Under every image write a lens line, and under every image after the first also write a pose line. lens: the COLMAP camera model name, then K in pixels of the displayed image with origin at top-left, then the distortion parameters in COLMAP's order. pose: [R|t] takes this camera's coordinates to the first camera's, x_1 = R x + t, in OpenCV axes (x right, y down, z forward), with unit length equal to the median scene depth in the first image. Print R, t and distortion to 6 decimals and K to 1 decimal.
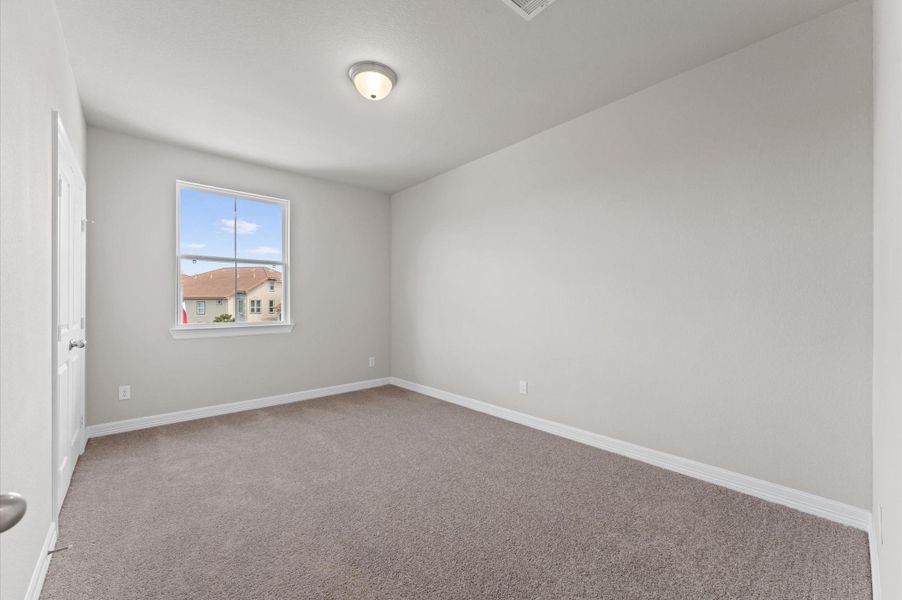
lens RADIAL K [[358.8, 0, 448.9], [0, 358.8, 307.2], [0, 0, 1]] dist [-0.000213, -0.000270]
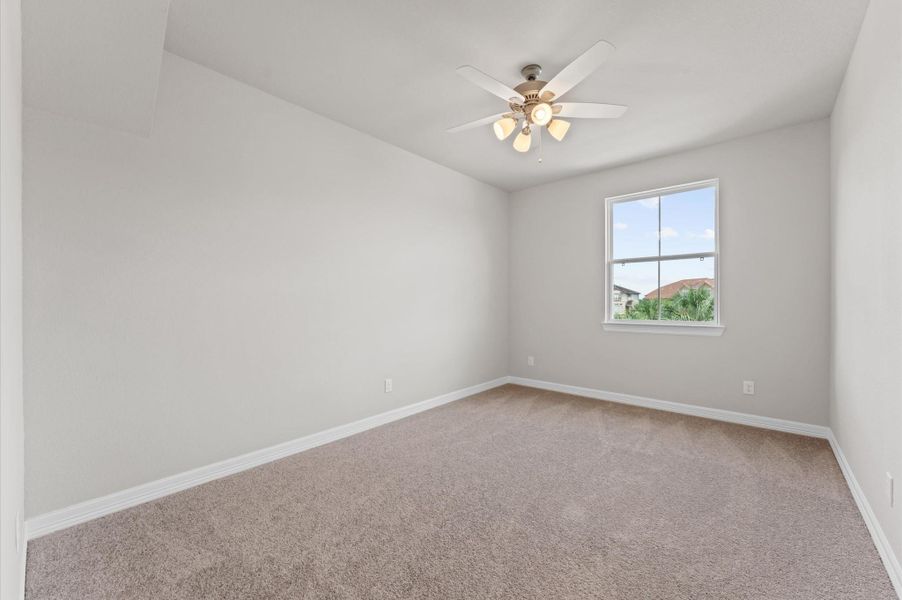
lens RADIAL K [[358.8, 0, 448.9], [0, 358.8, 307.2], [0, 0, 1]] dist [-0.000213, -0.000270]
pose [[0.123700, 0.016052, -0.992190, 0.356128], [-0.010550, 0.999834, 0.014861, -0.002999], [0.992264, 0.008629, 0.123849, 0.316251]]
